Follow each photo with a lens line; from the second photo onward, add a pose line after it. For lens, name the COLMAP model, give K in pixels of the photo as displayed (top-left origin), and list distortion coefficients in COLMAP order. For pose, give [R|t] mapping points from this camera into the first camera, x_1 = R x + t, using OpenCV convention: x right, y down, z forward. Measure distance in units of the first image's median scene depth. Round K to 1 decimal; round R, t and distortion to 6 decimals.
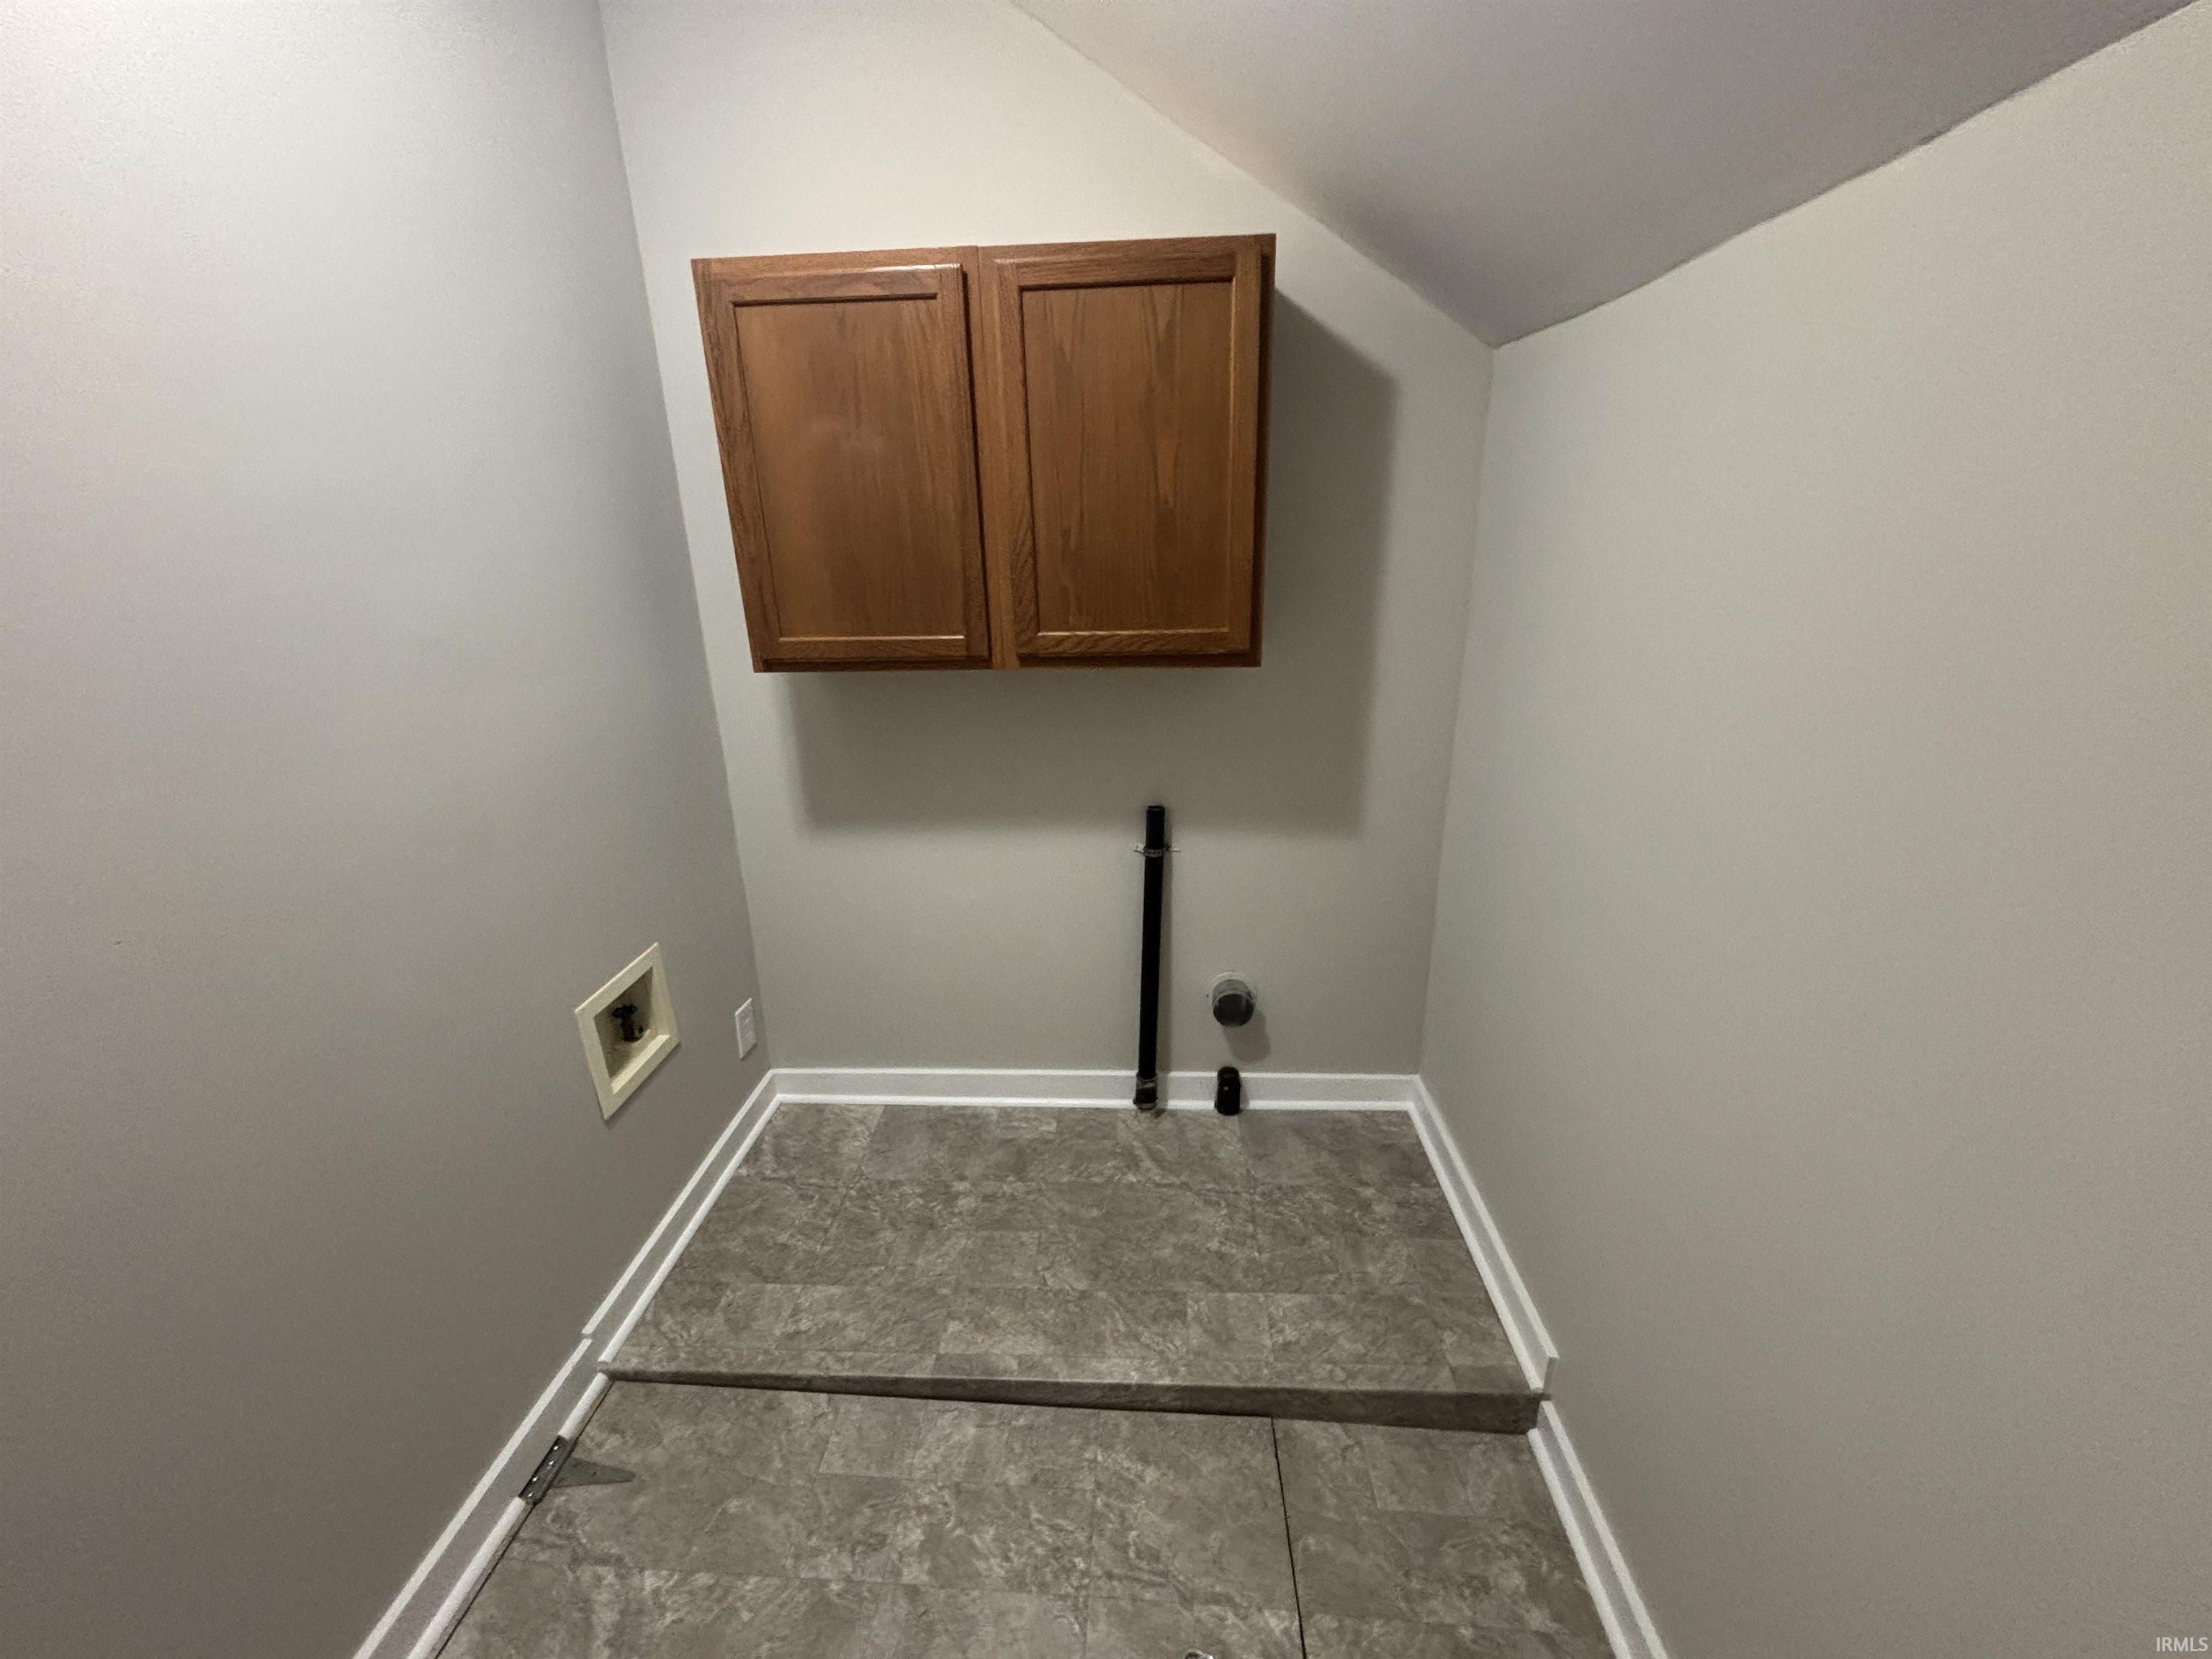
lens RADIAL K [[891.6, 0, 1104.6], [0, 891.6, 840.2], [0, 0, 1]] dist [0.001083, -0.001184]
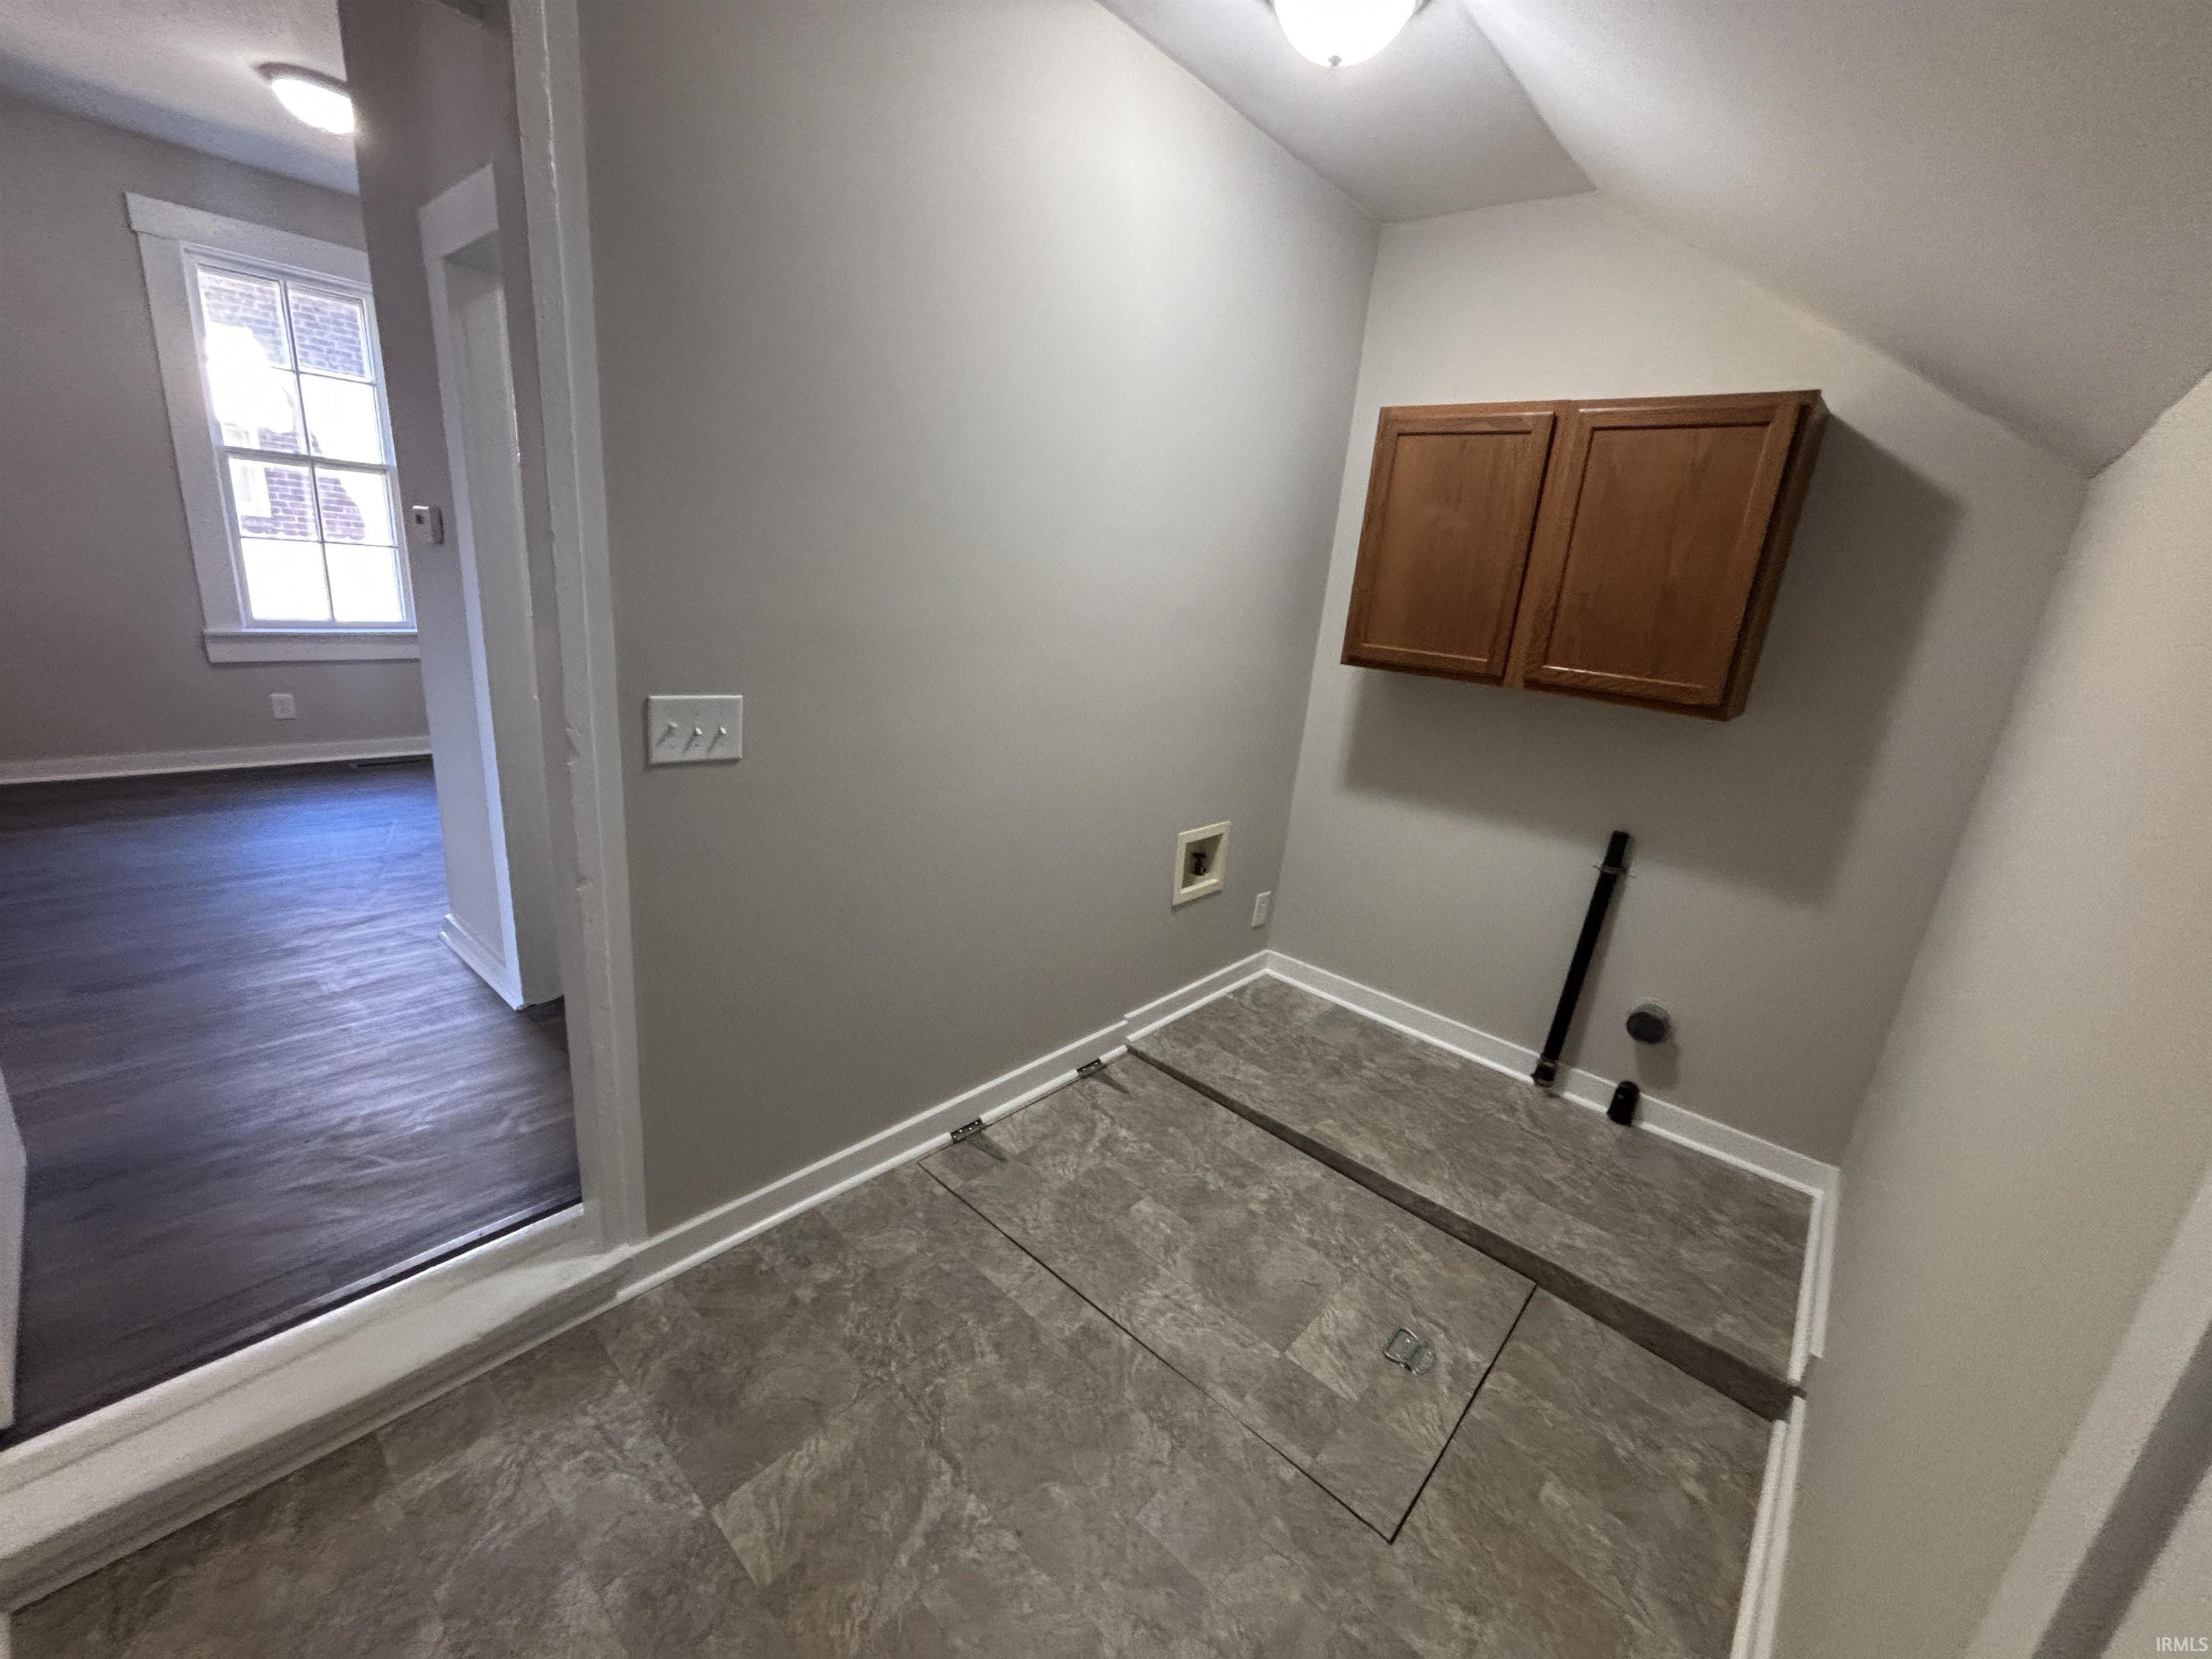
lens RADIAL K [[885.1, 0, 1107.6], [0, 885.1, 827.1], [0, 0, 1]] dist [-0.015331, 0.000638]
pose [[0.781641, 0.259383, -0.567237, 0.234168], [-0.303749, 0.952600, 0.017039, 0.182297], [0.544769, 0.158979, 0.823379, -0.432079]]
